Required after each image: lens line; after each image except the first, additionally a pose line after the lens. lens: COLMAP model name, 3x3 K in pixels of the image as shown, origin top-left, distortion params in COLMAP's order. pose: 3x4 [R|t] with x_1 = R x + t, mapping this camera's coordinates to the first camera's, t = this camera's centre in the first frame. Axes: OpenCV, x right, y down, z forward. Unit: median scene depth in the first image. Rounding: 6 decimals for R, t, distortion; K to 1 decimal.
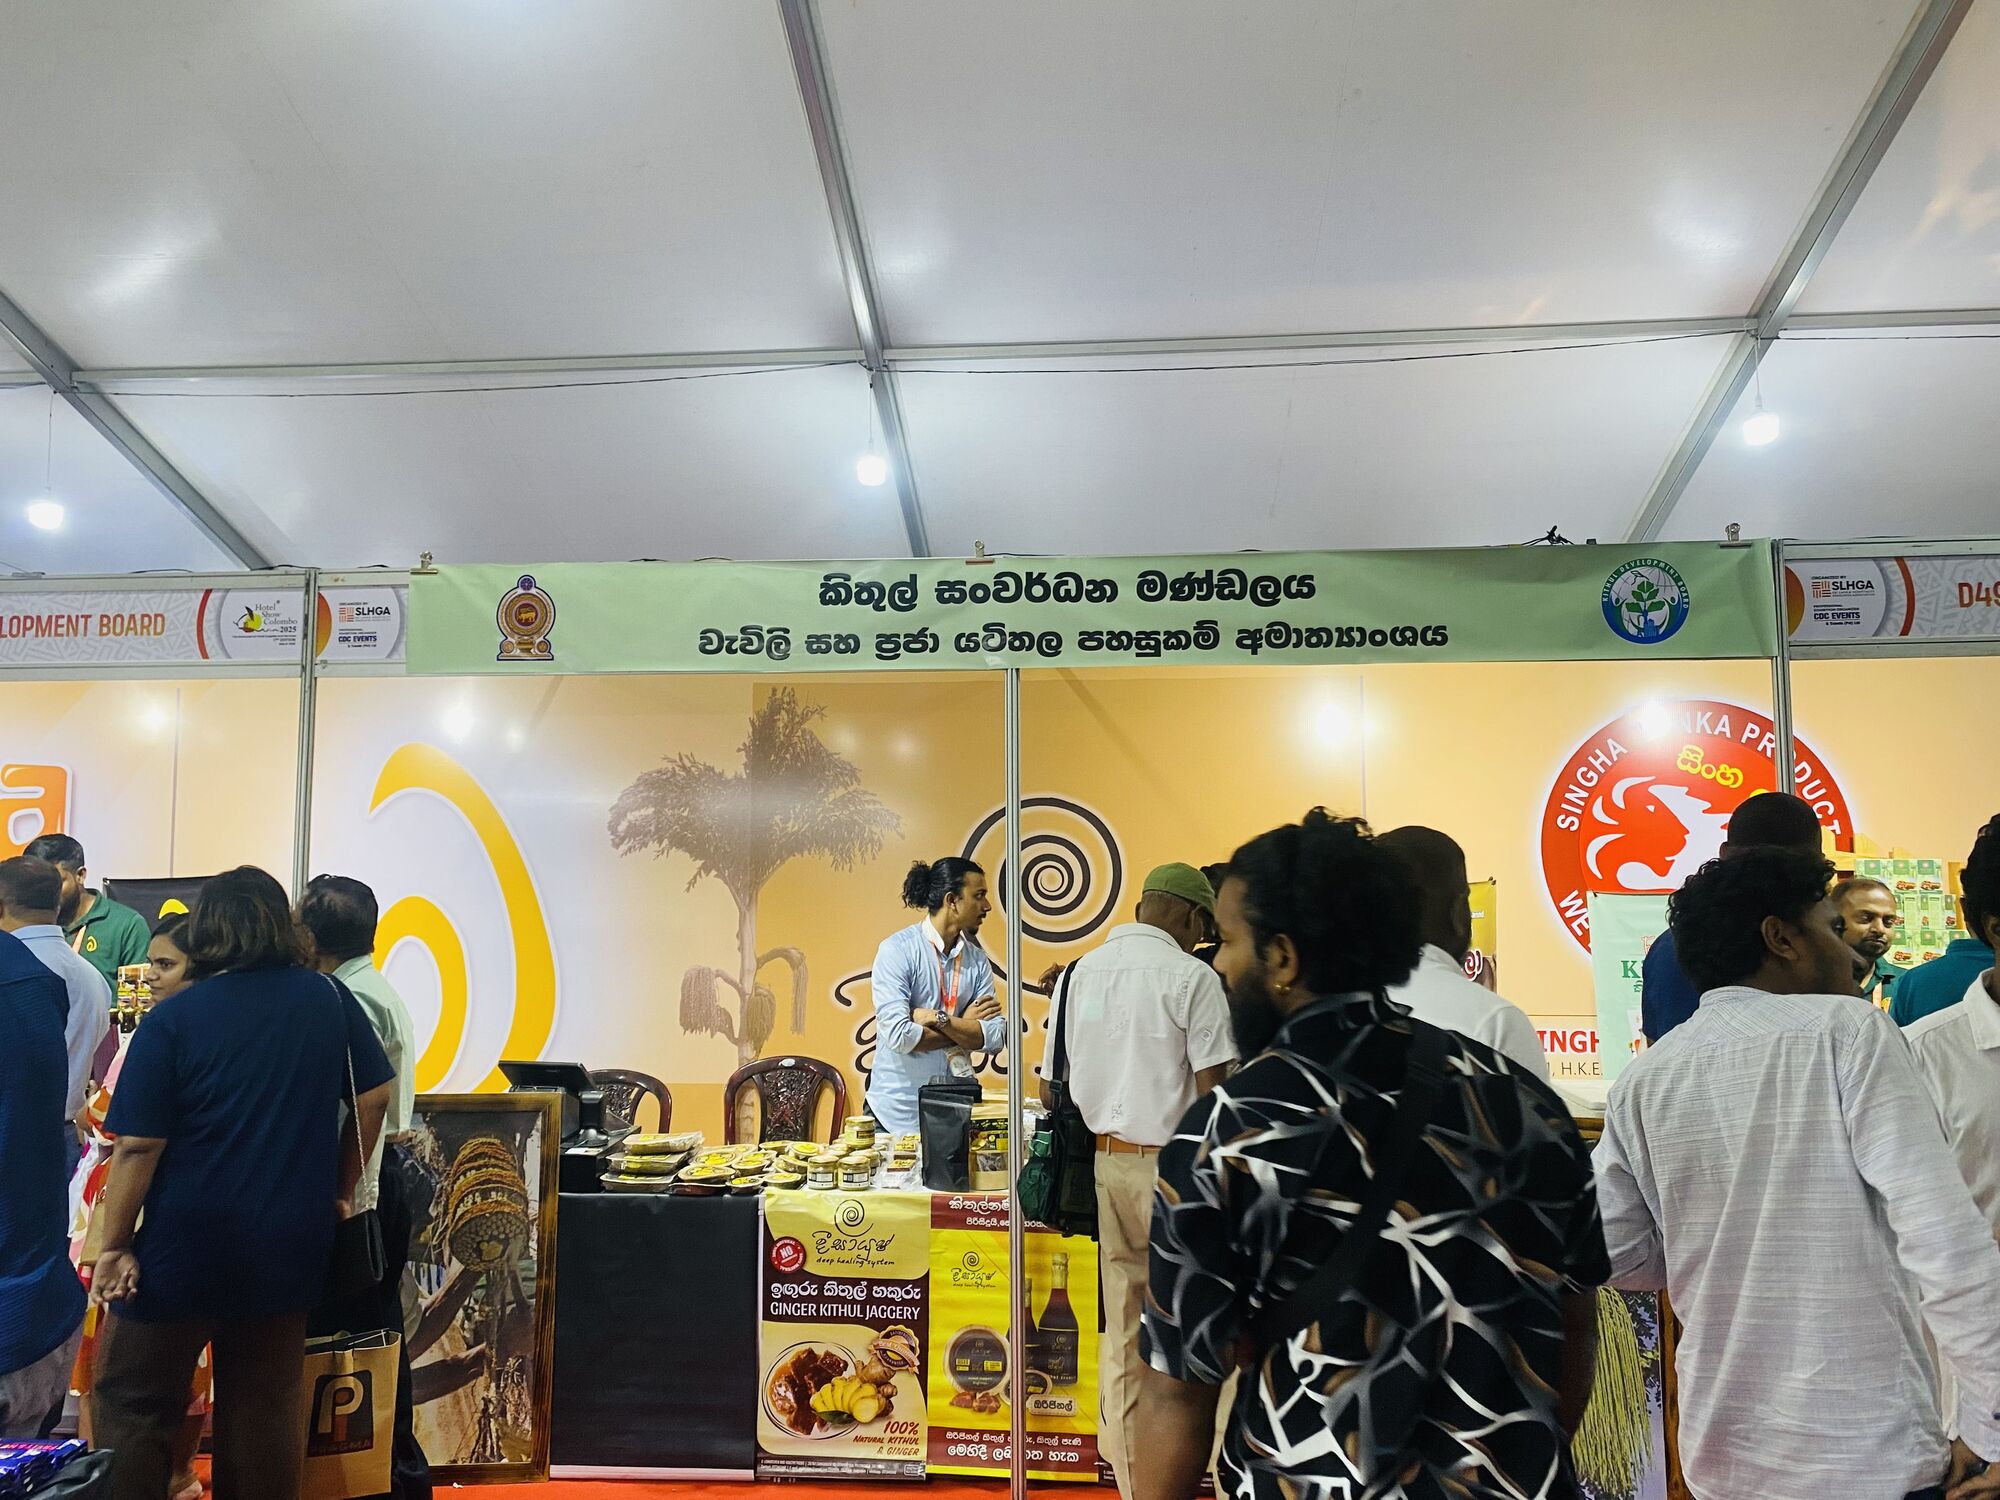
lens RADIAL K [[1517.3, 0, 977.0], [0, 1517.3, 722.4], [0, 0, 1]] dist [0.063869, -0.101989]
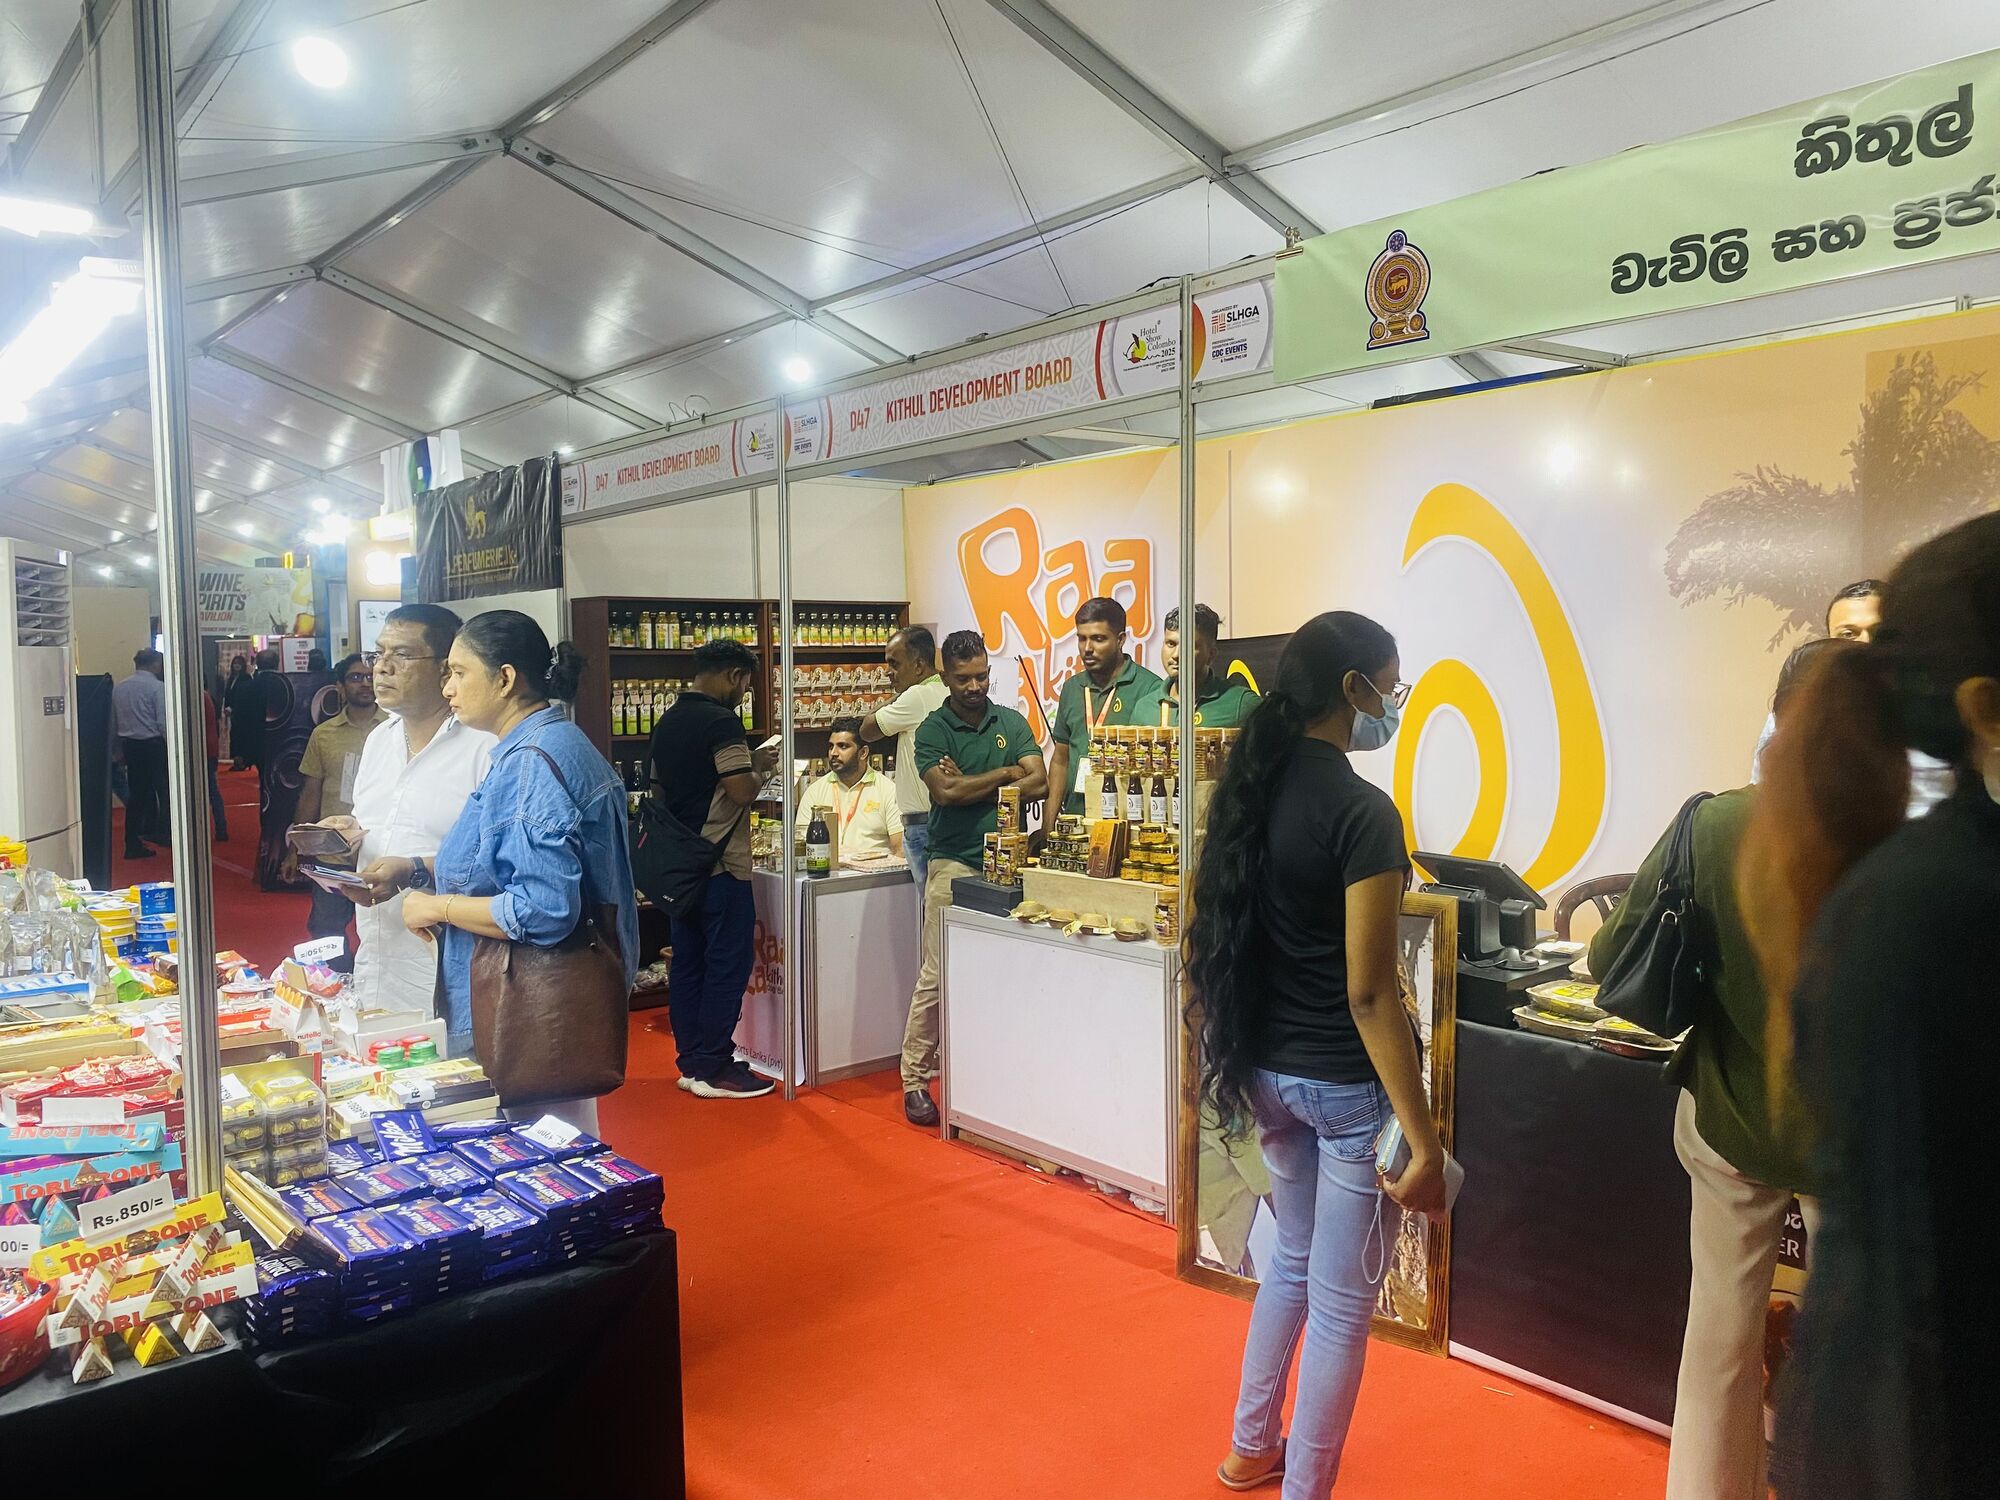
lens RADIAL K [[1527.8, 0, 993.1], [0, 1527.8, 746.1], [0, 0, 1]] dist [-0.002953, -0.000450]
pose [[0.692063, 0.032958, -0.721085, 0.127551], [0.082466, 0.988807, 0.124340, 0.047572], [0.717111, -0.145516, 0.681598, 0.306330]]
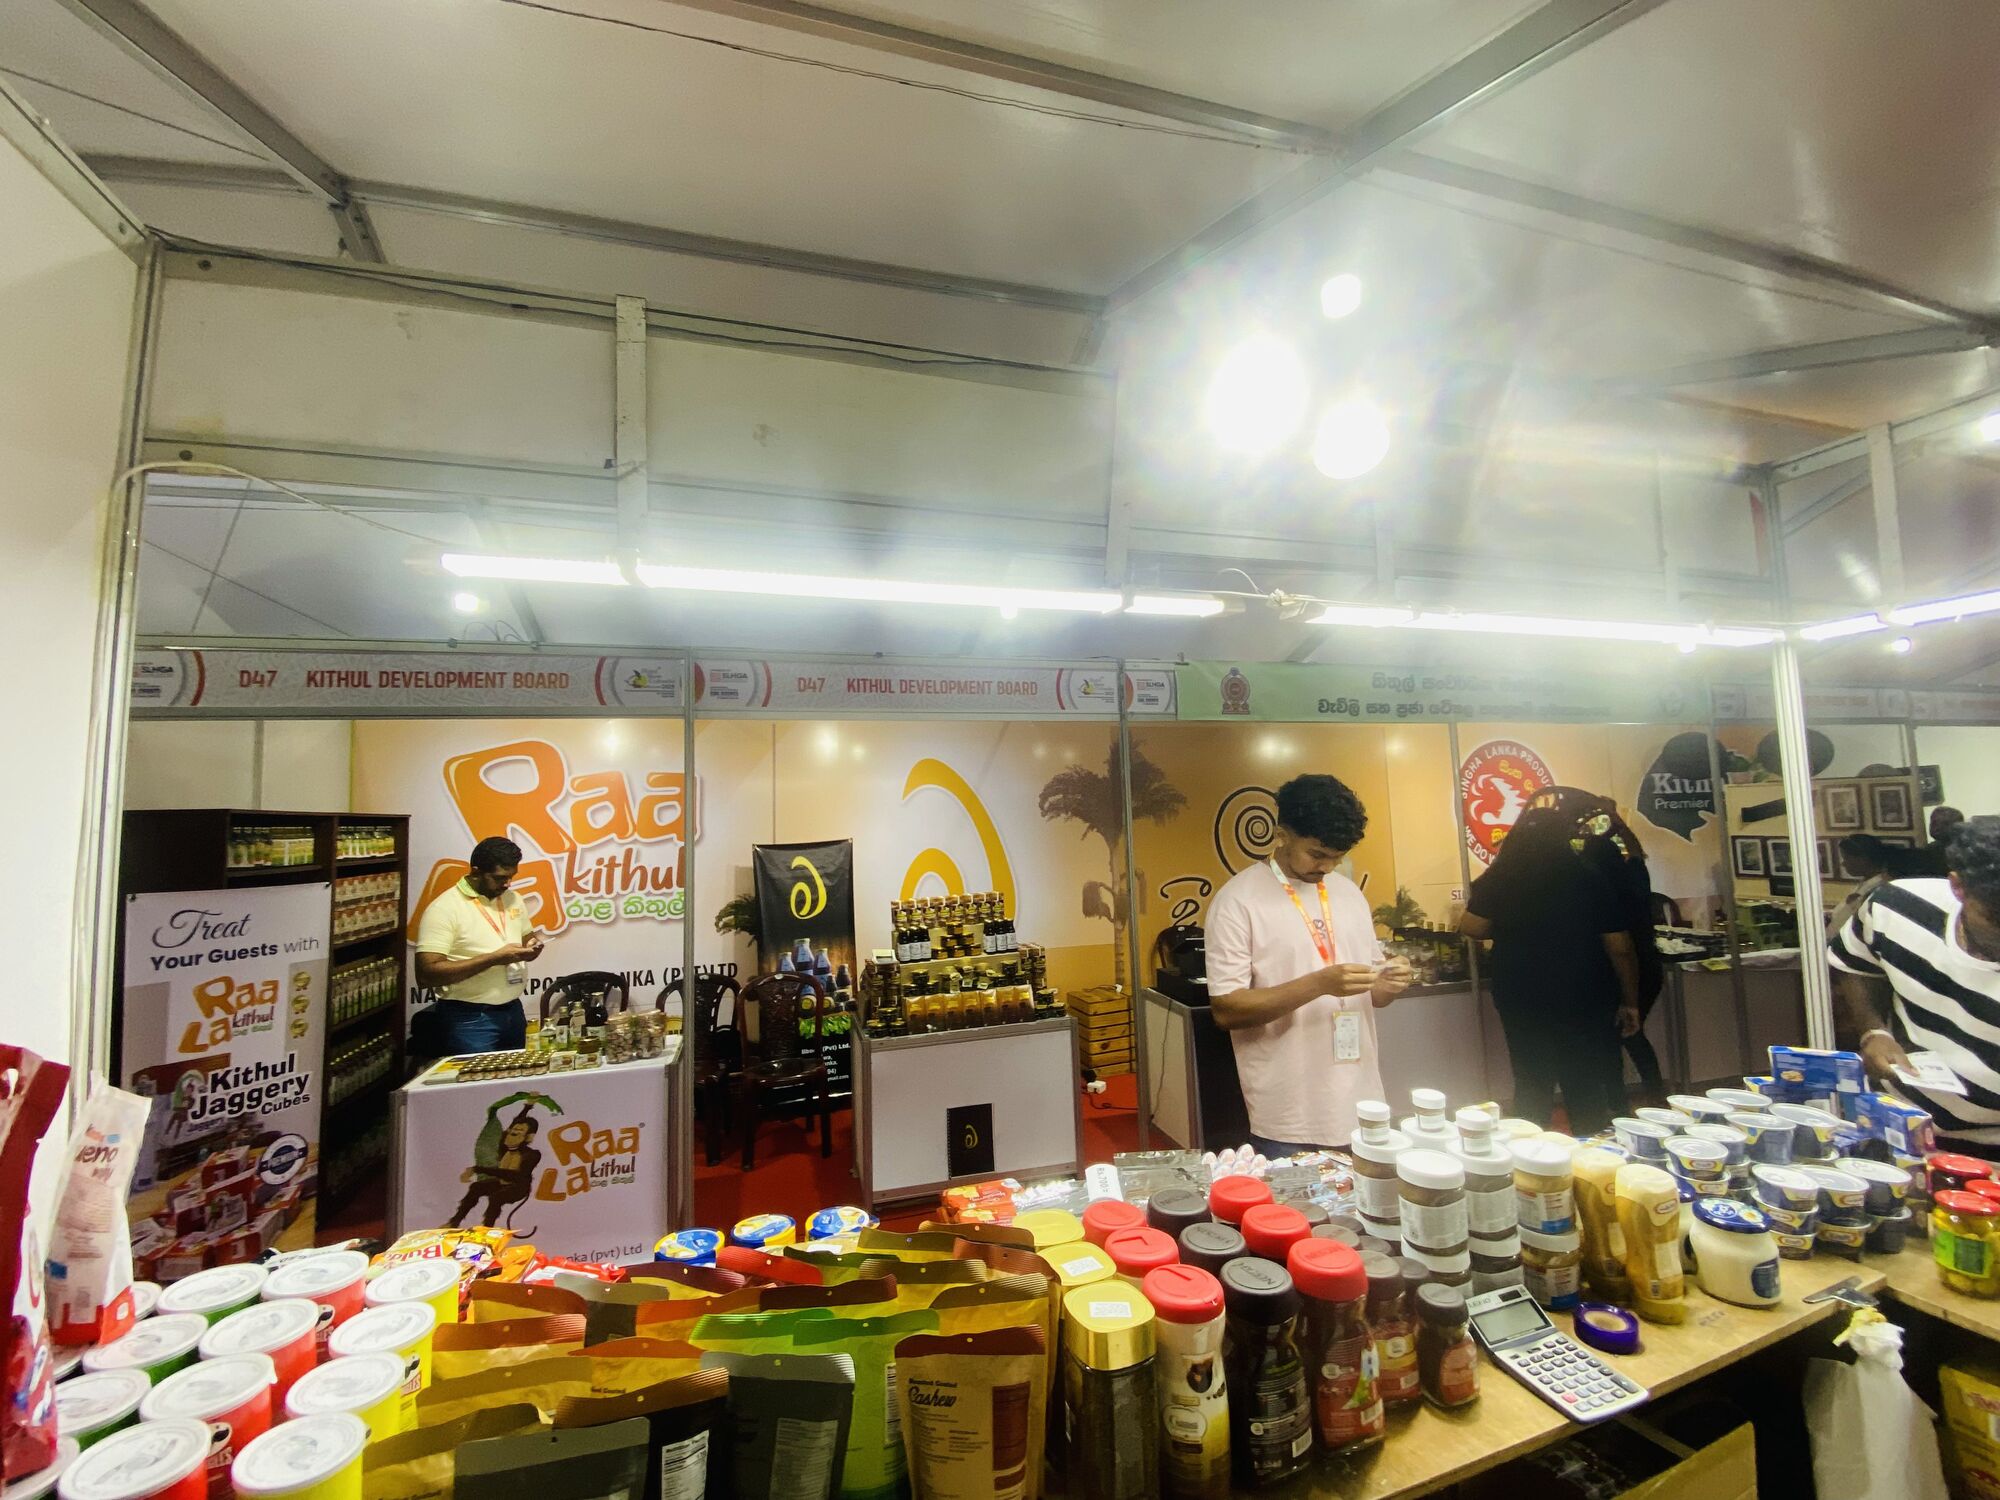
lens RADIAL K [[820.4, 0, 993.0], [0, 820.4, 743.2], [0, 0, 1]] dist [0.046964, -0.000022]
pose [[0.928523, 0.007886, 0.371192, -0.954214], [-0.006911, 0.999968, -0.003956, -0.000004], [-0.371211, 0.001108, 0.928548, 0.192801]]
